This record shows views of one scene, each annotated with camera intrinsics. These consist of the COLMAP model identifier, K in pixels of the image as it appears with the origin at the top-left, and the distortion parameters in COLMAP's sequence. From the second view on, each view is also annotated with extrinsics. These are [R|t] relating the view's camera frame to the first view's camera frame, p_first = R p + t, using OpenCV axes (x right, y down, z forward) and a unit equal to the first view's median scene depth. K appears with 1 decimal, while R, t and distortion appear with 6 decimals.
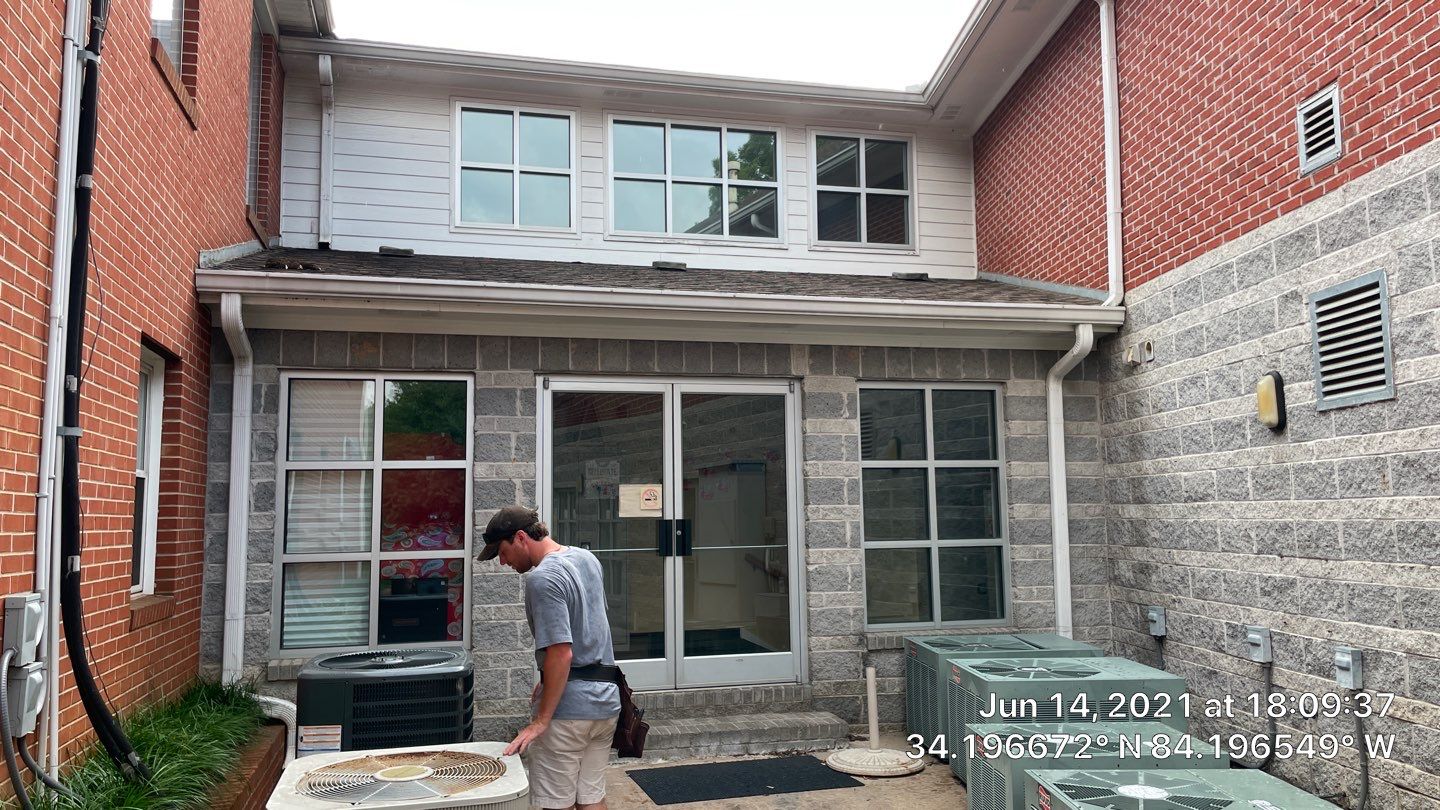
lens RADIAL K [[1087.3, 0, 734.6], [0, 1087.3, 408.3], [0, 0, 1]] dist [0.075792, -0.039910]
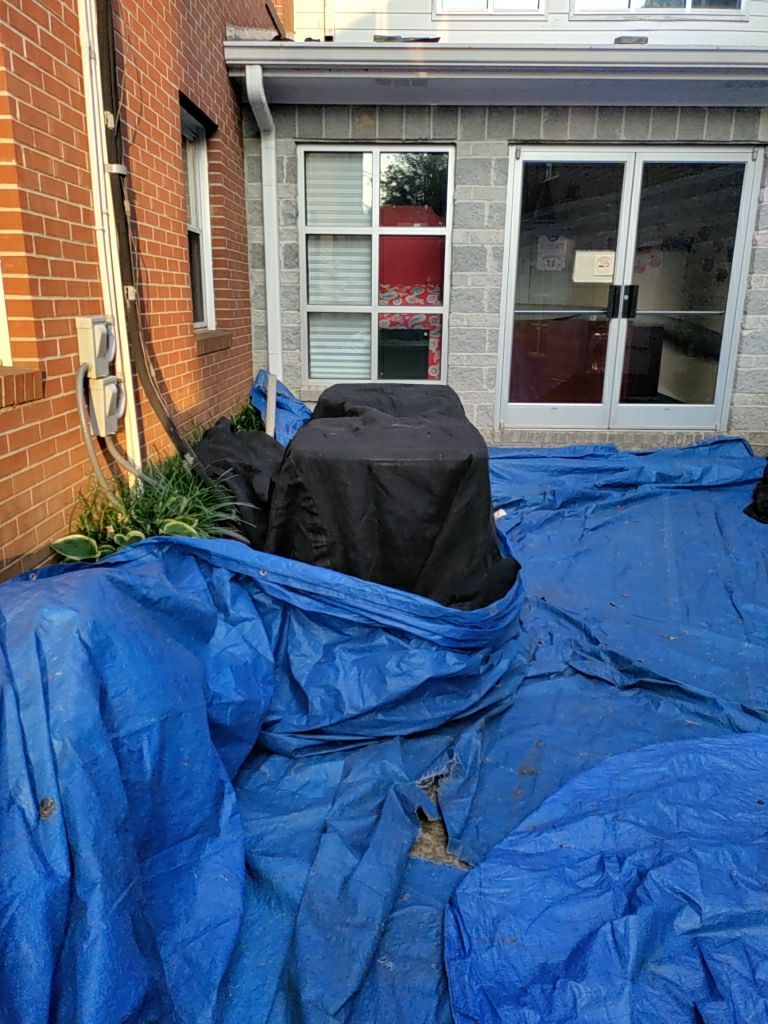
lens RADIAL K [[767.4, 0, 385.5], [0, 767.4, 515.7], [0, 0, 1]] dist [-0.012328, -0.017645]
pose [[0.956099, 0.100028, -0.275443, -0.052154], [0.008944, 0.929541, 0.368610, 0.031998], [0.292907, -0.354891, 0.887839, 0.145821]]
